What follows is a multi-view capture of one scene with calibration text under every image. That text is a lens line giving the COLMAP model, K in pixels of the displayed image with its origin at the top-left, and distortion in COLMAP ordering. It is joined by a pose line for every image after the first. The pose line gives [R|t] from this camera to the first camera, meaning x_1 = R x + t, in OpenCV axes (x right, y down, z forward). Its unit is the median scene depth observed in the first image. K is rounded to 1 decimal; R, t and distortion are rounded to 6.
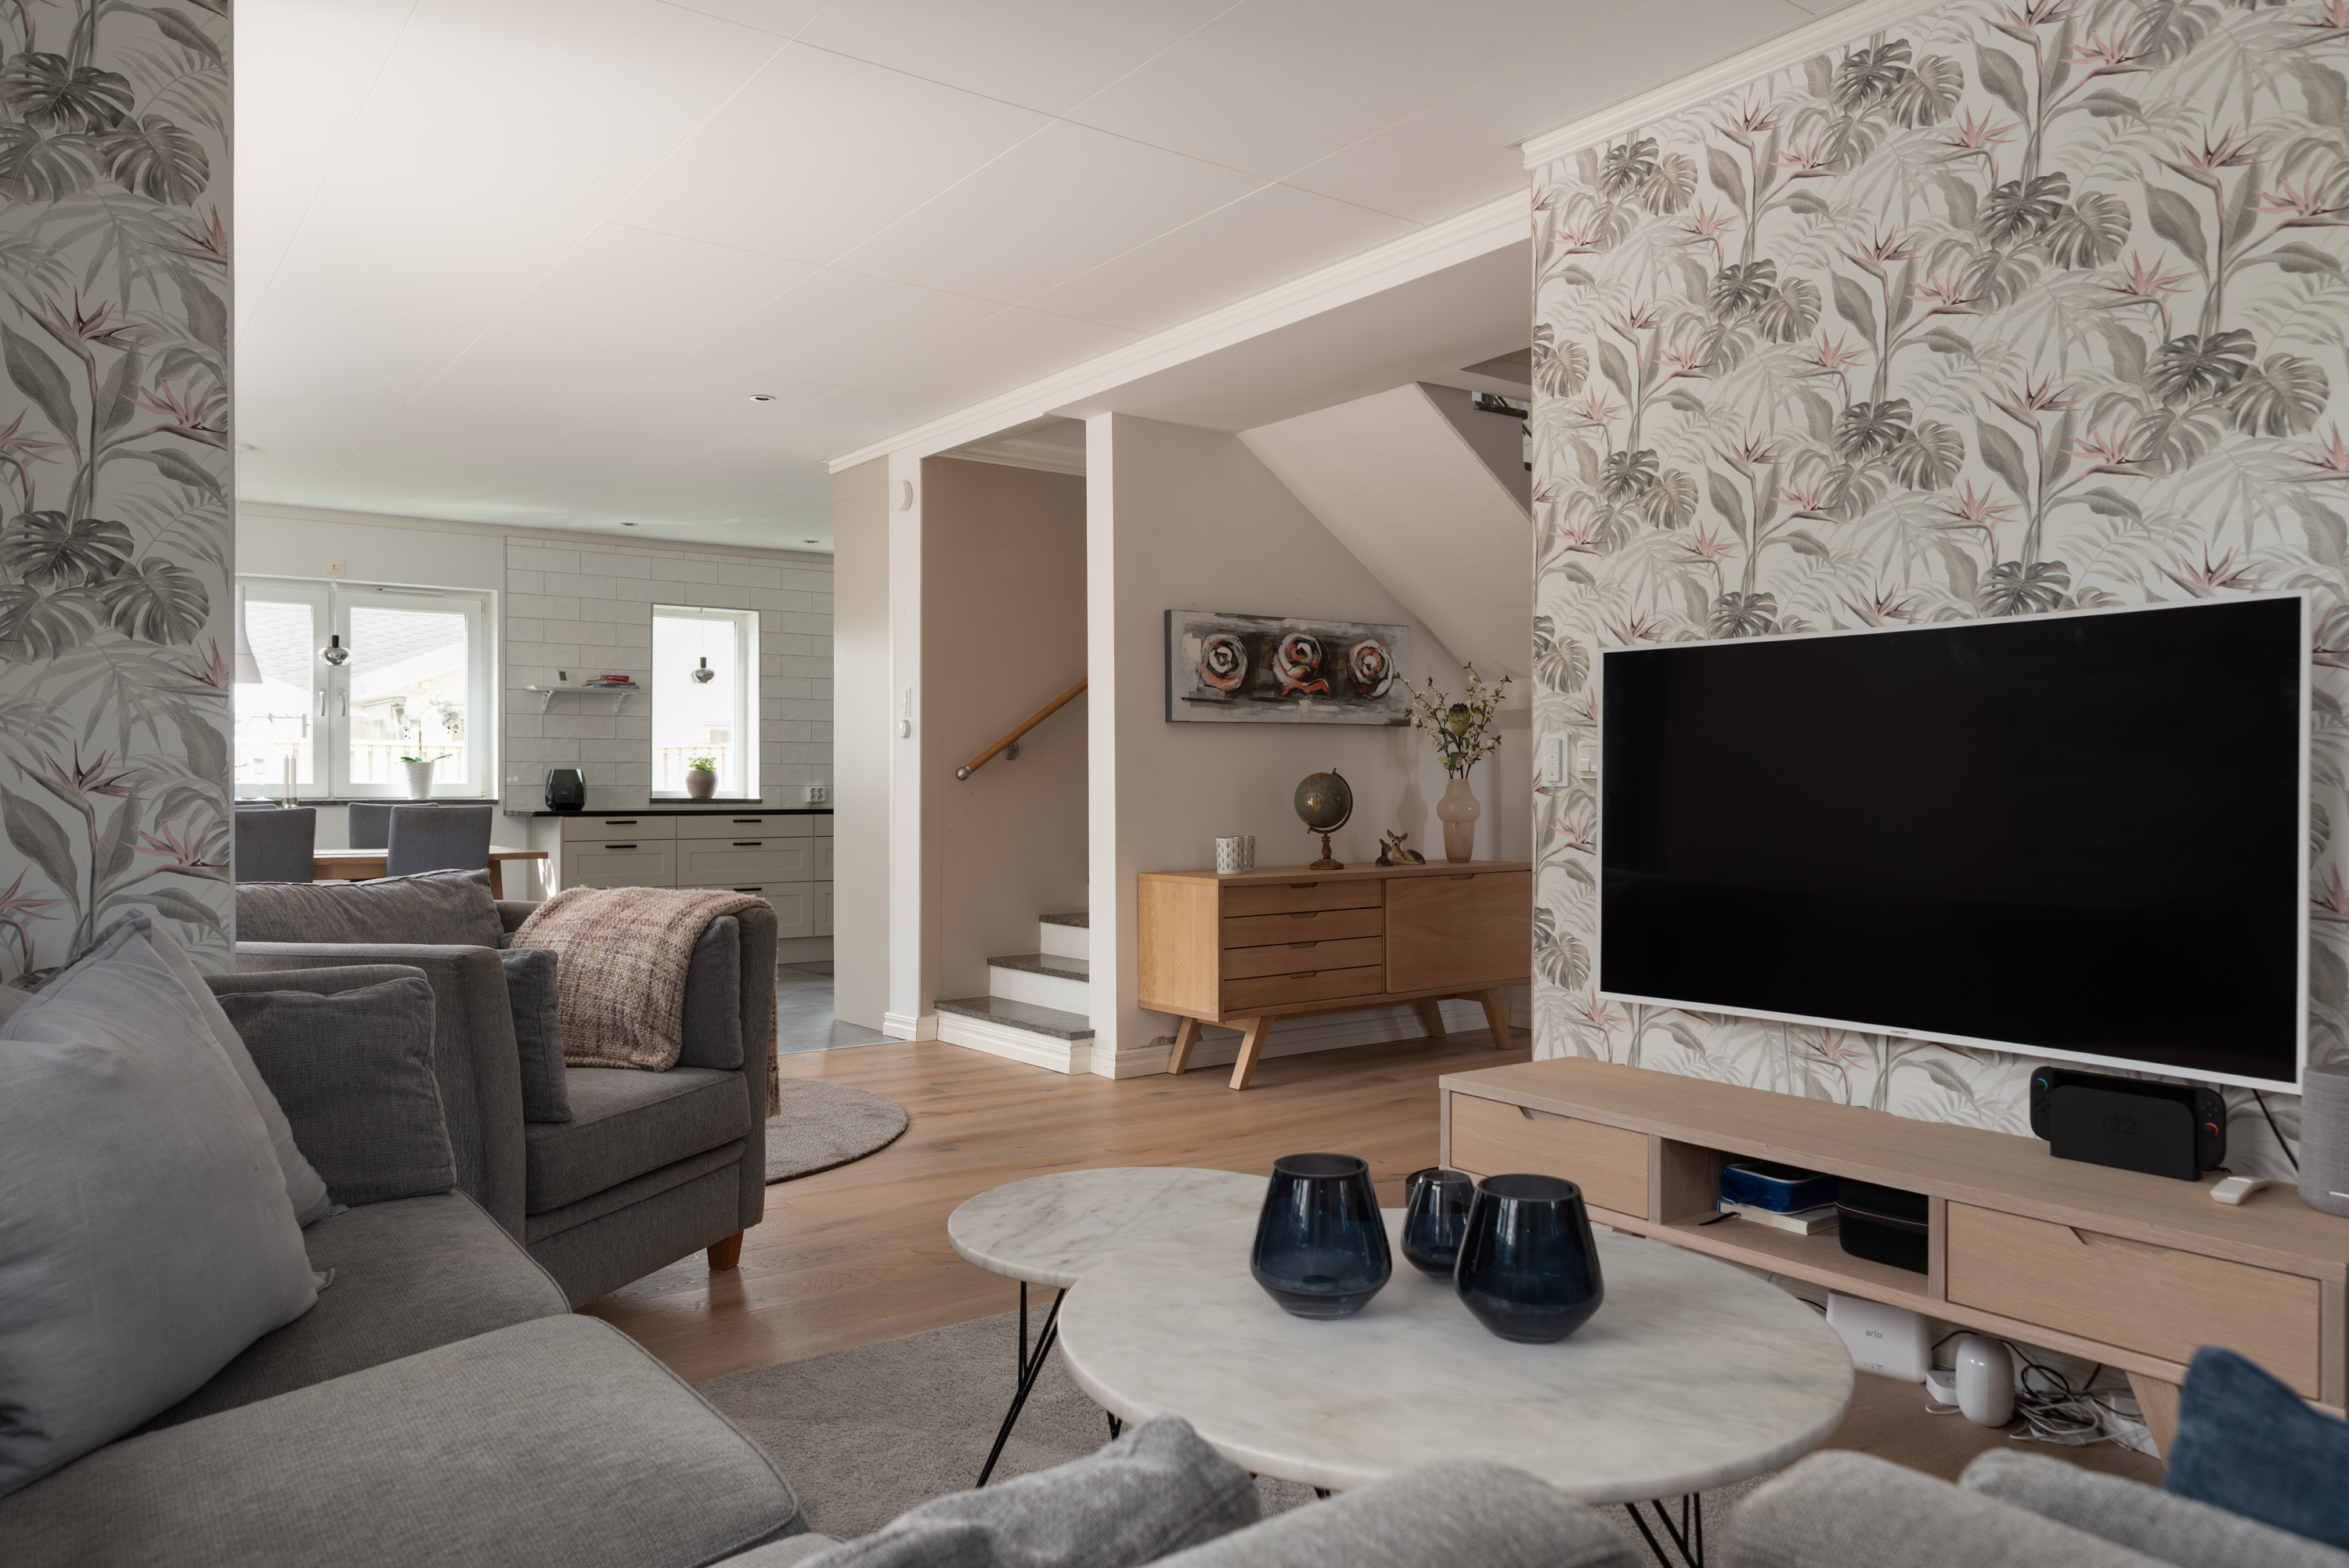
lens RADIAL K [[1574.9, 0, 1174.5], [0, 1574.9, 784.0], [0, 0, 1]] dist [0.011392, 0.005190]
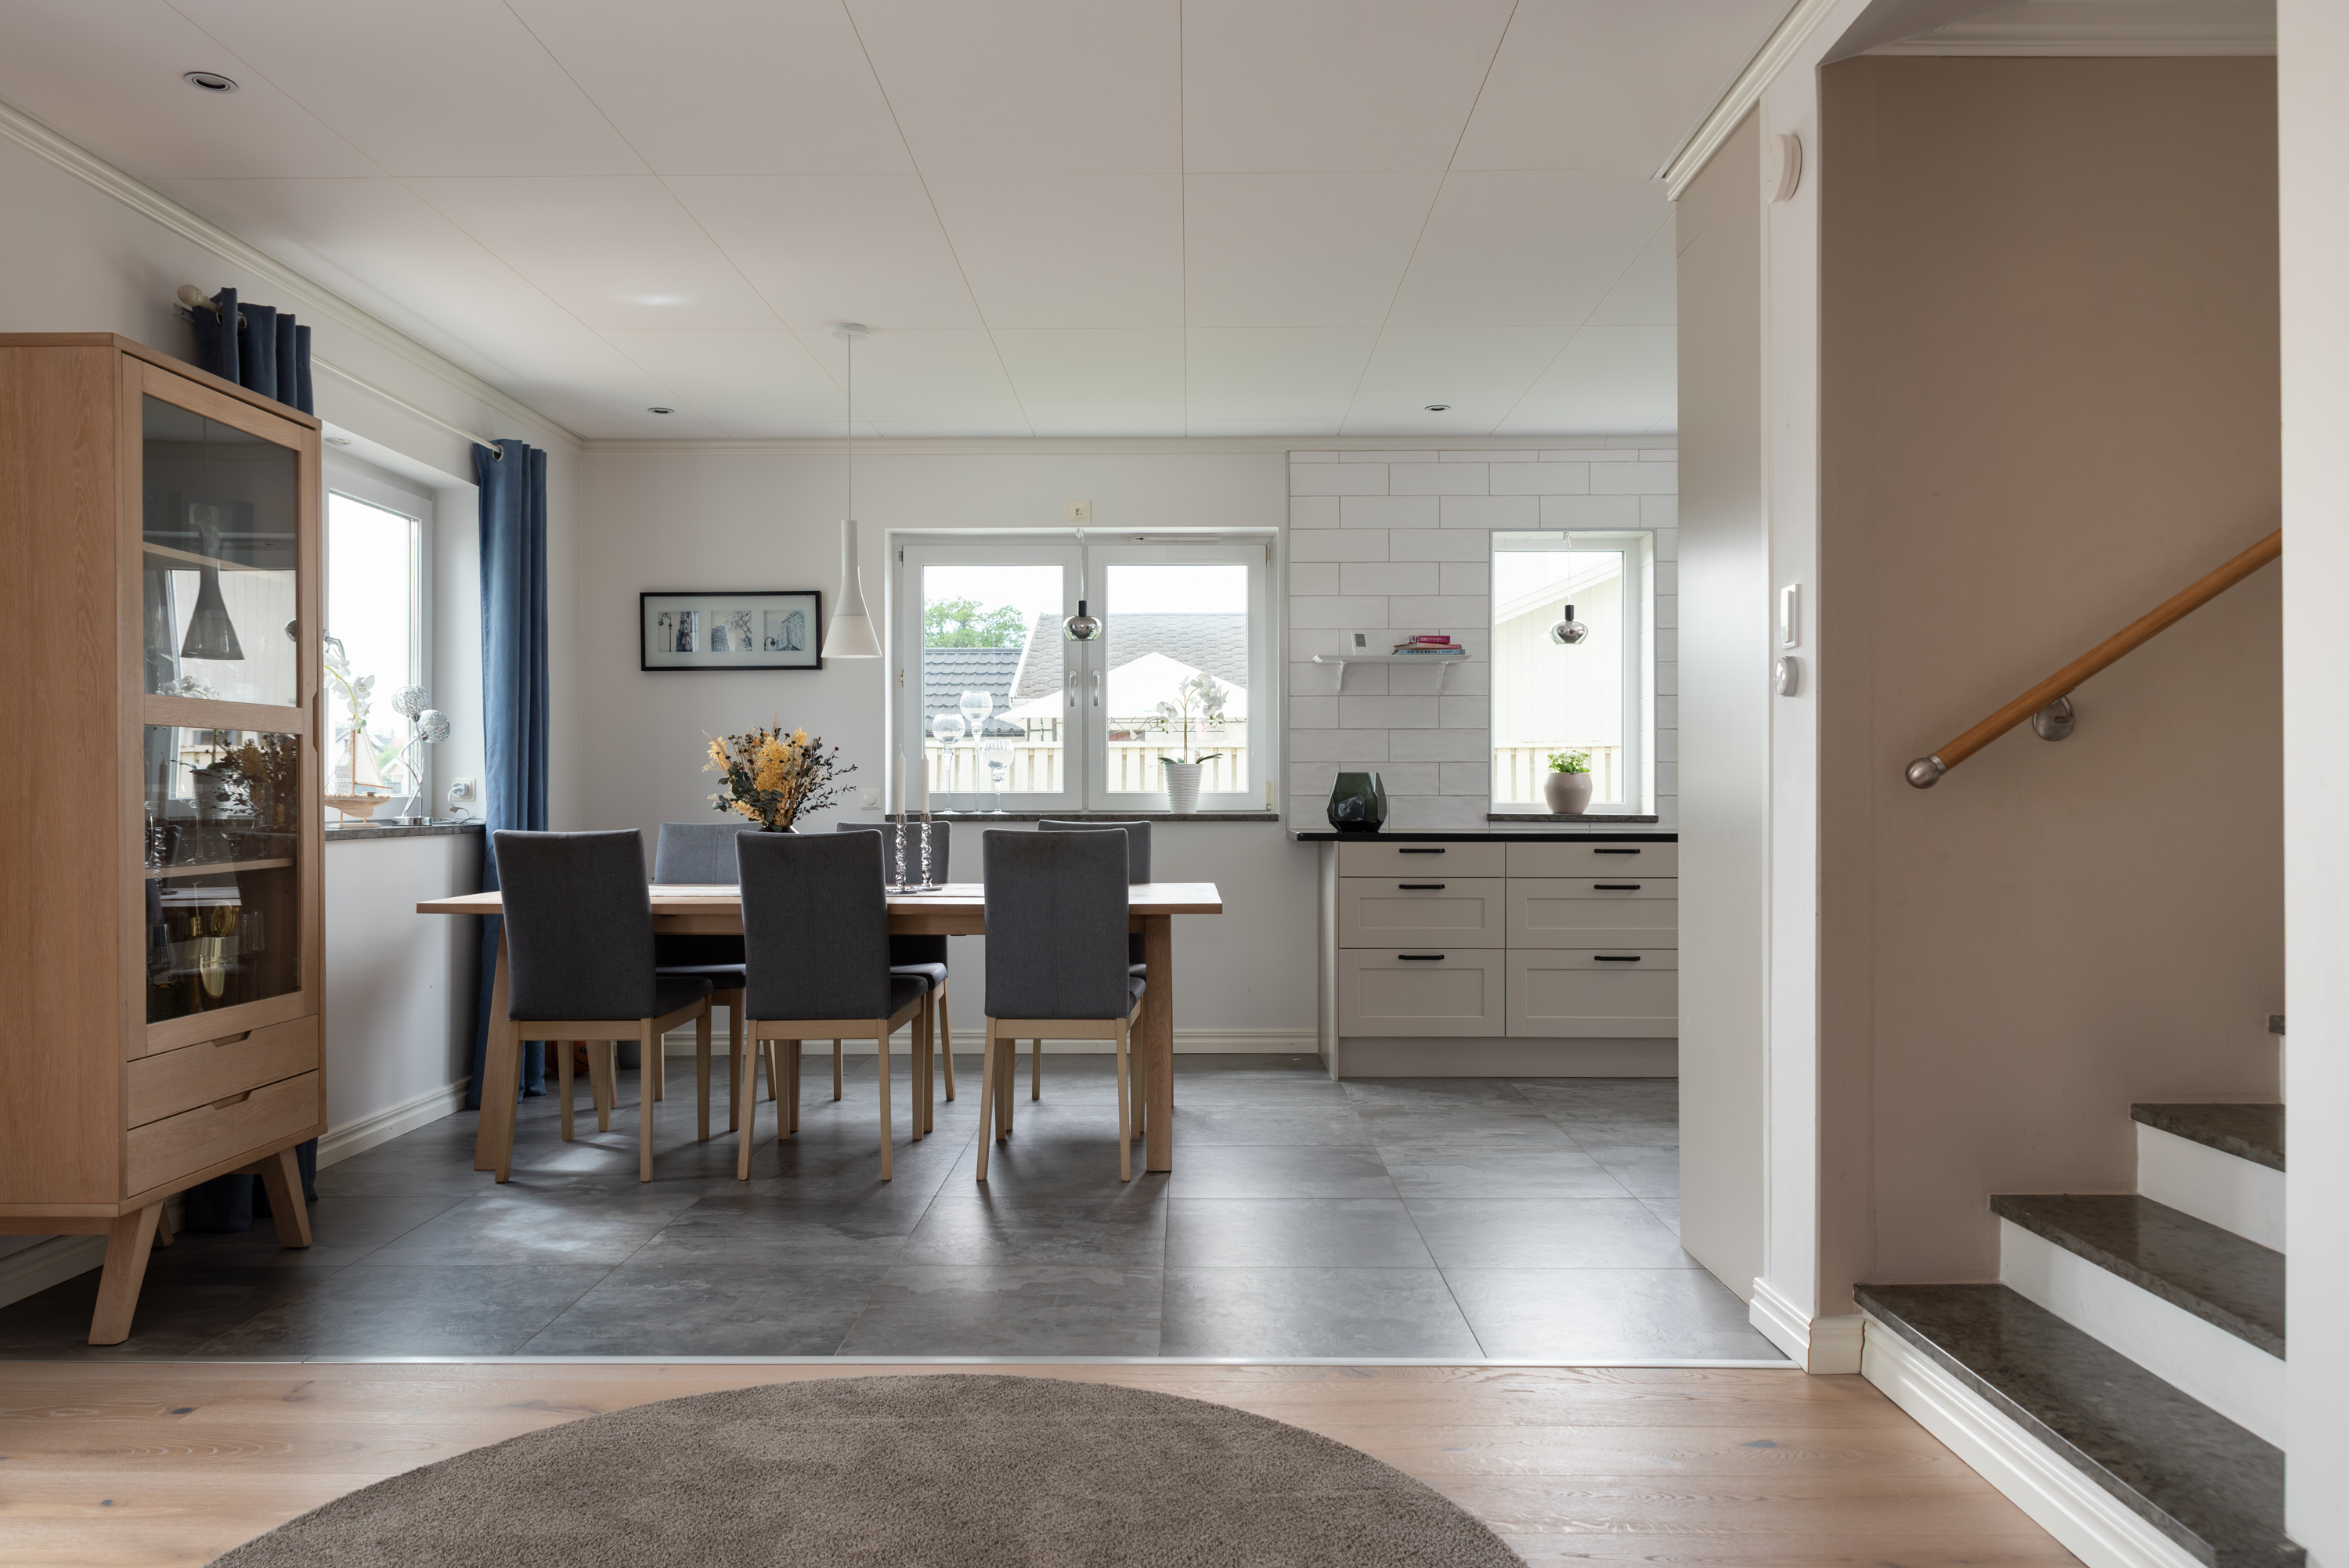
lens RADIAL K [[1574.9, 0, 1174.5], [0, 1574.9, 784.0], [0, 0, 1]] dist [0.011392, 0.005190]
pose [[0.794457, -0.002603, -0.607315, -0.025149], [0.000102, 0.999991, -0.004153, -0.001233], [0.607320, 0.003237, 0.794451, 0.397907]]
